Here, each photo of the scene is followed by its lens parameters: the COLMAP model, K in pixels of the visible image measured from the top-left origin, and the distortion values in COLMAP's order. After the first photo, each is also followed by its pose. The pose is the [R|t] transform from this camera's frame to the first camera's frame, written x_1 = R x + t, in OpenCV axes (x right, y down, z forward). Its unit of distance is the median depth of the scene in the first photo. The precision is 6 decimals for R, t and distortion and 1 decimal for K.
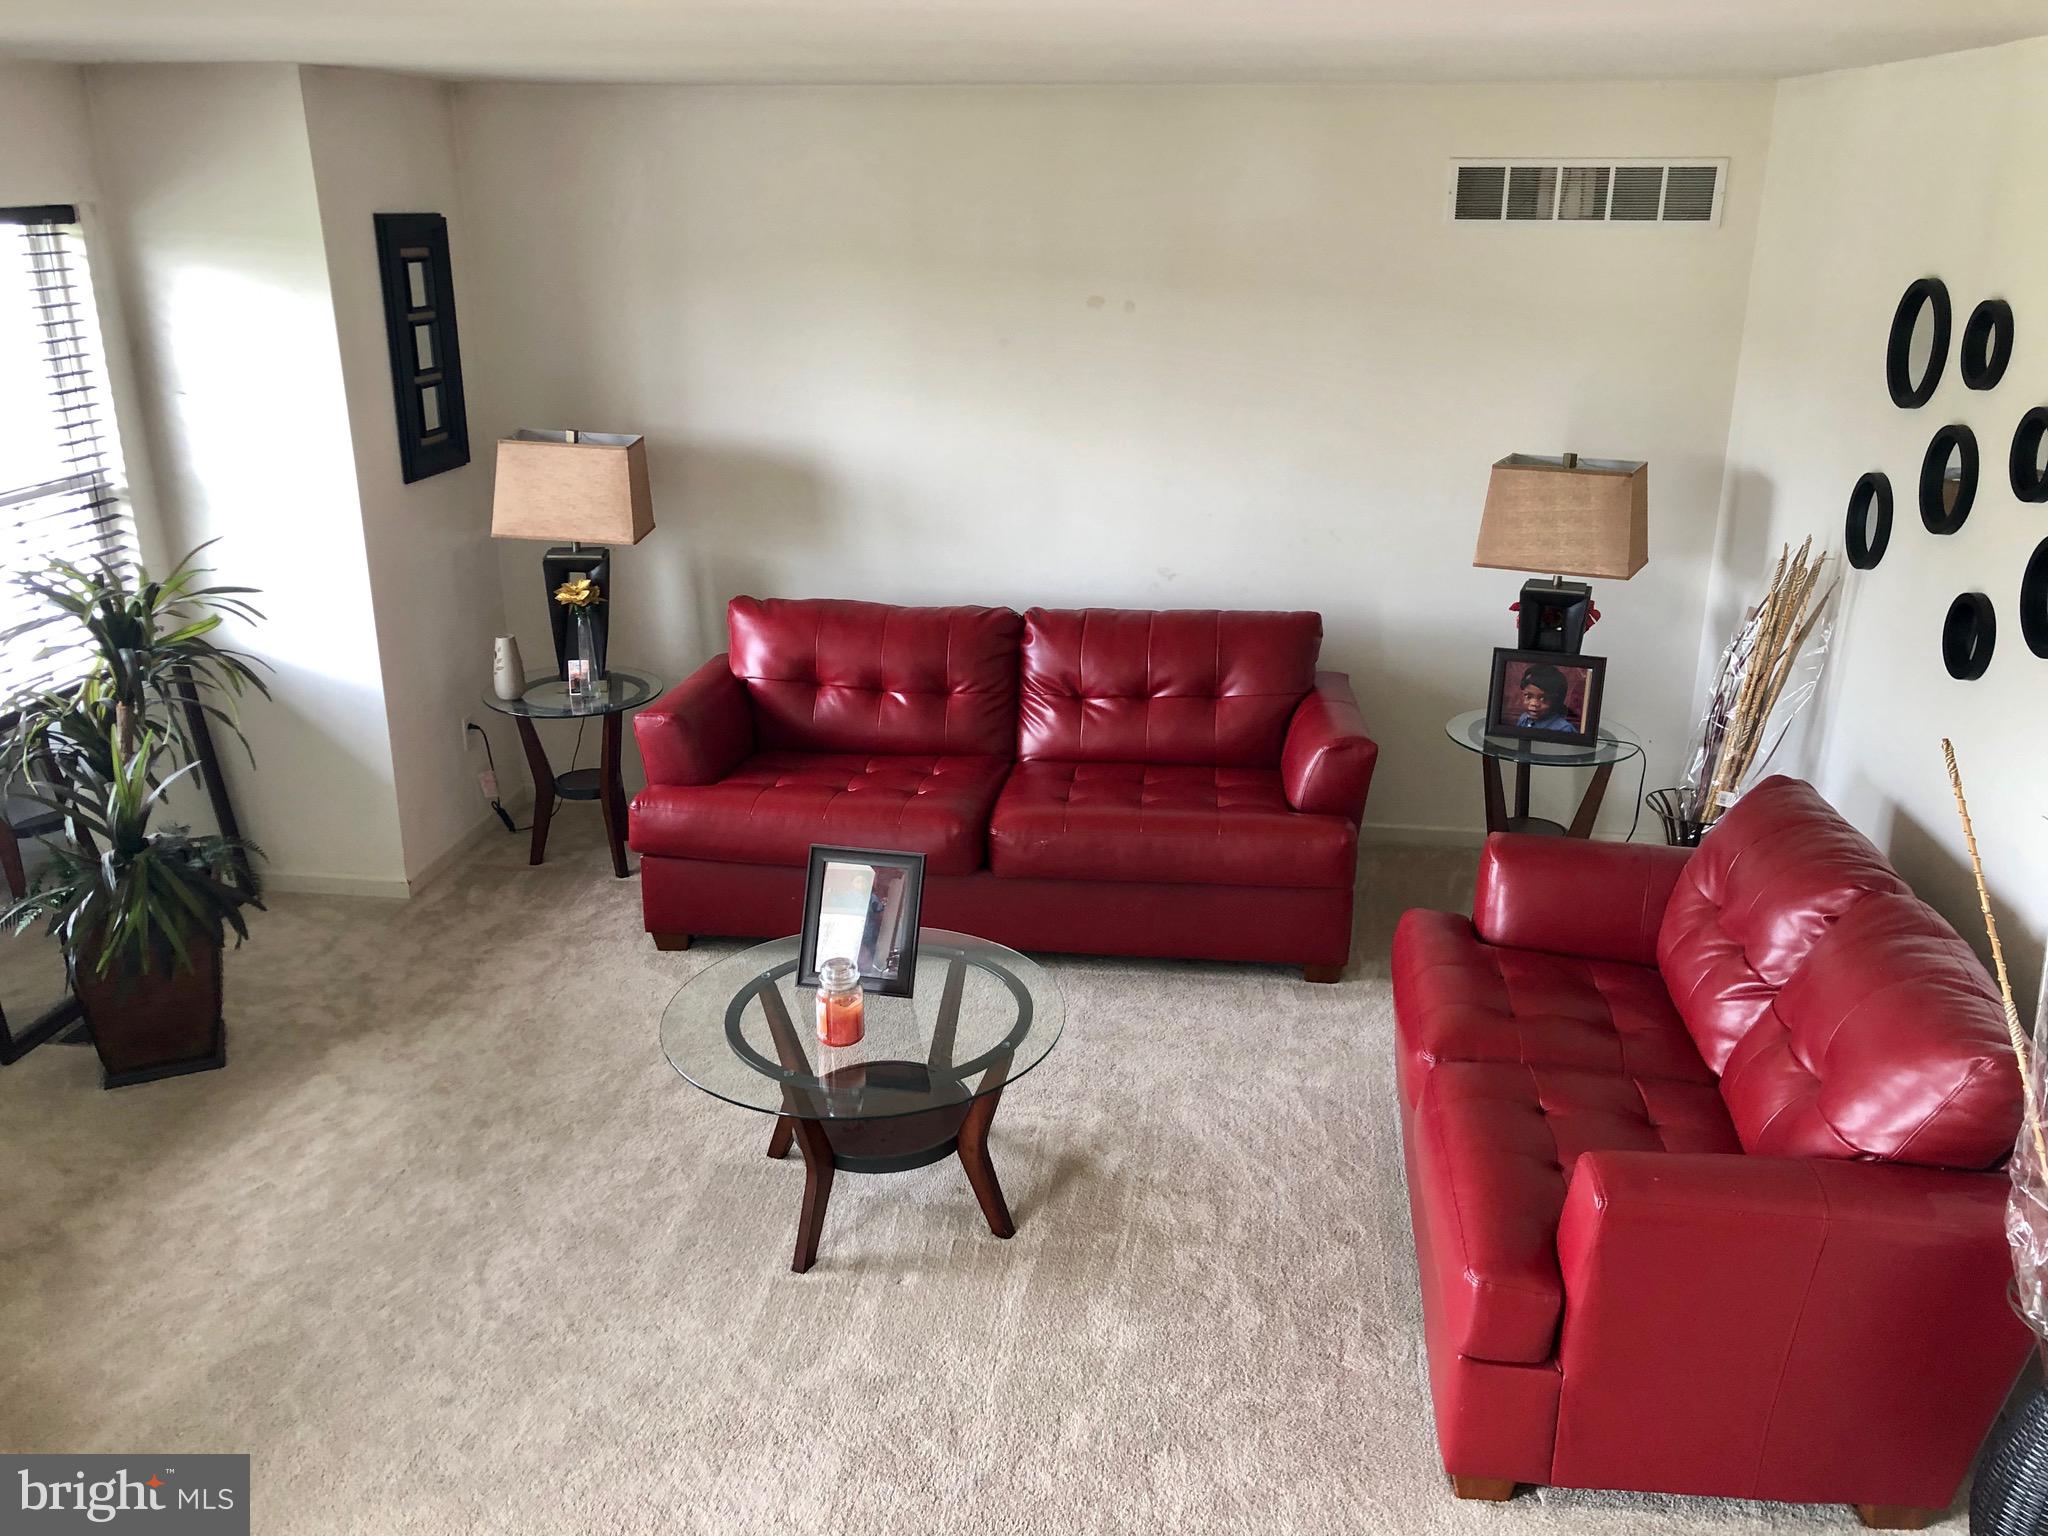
lens RADIAL K [[1664.3, 0, 1023.9], [0, 1664.3, 766.2], [0, 0, 1]] dist [0.007006, -0.012983]
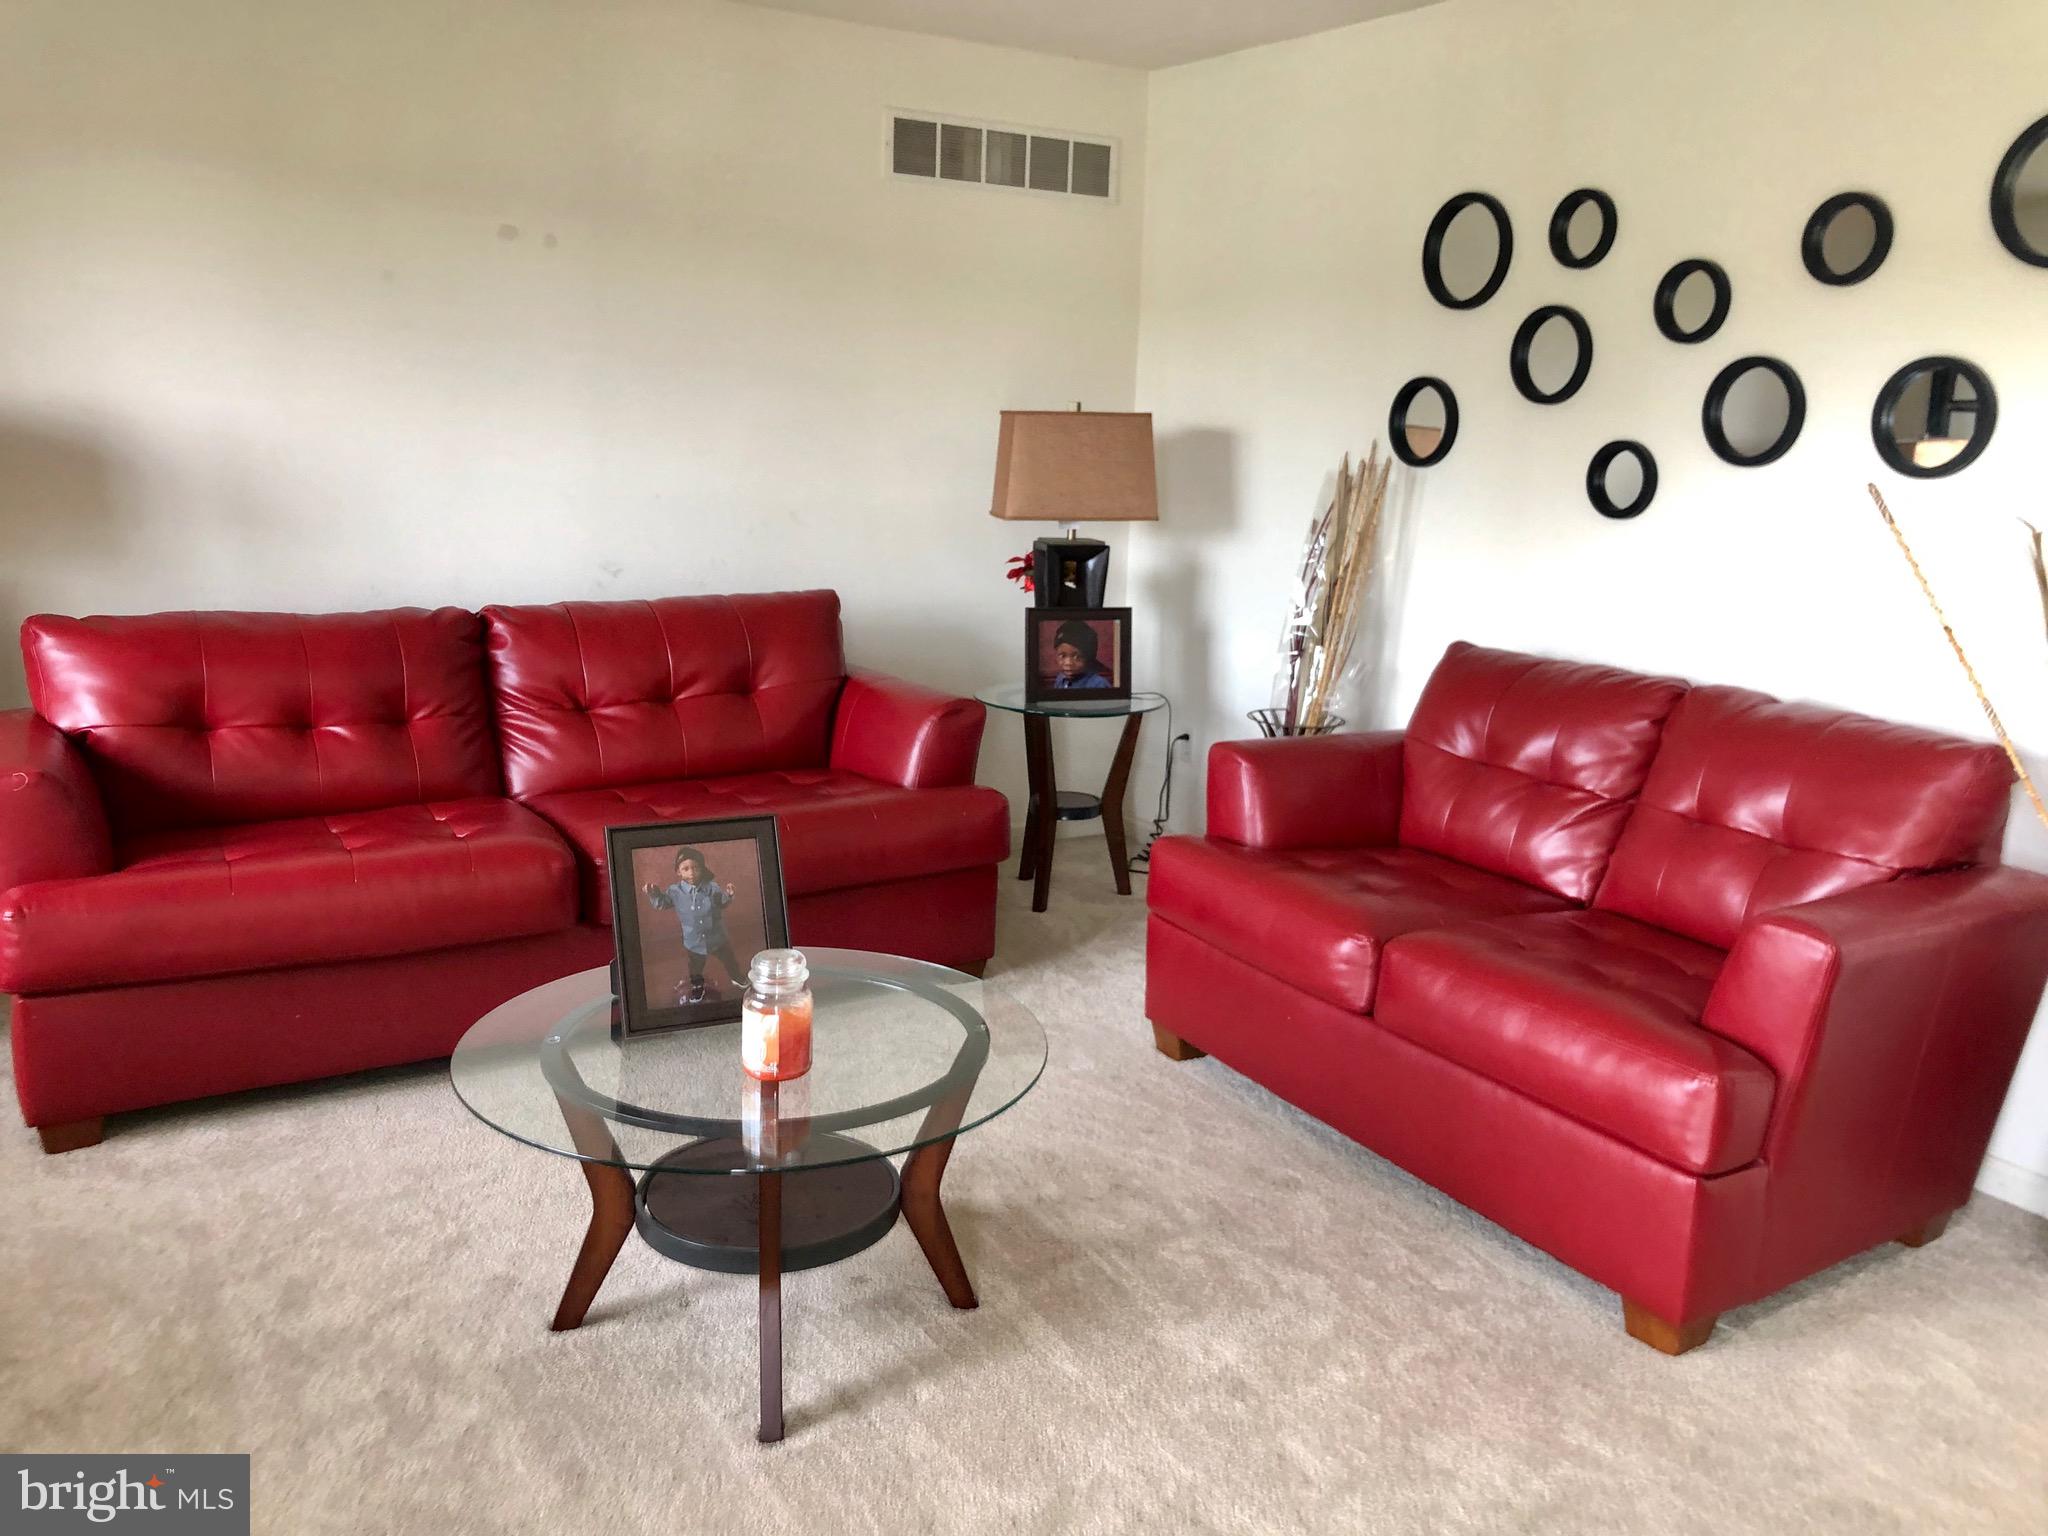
lens RADIAL K [[1664.3, 0, 1026.5], [0, 1664.3, 772.9], [0, 0, 1]] dist [0.007006, -0.012983]
pose [[0.770968, -0.106742, 0.627865, -0.315182], [0.174313, 0.983576, -0.046828, 0.064223], [-0.612554, 0.145548, 0.776912, 0.273664]]
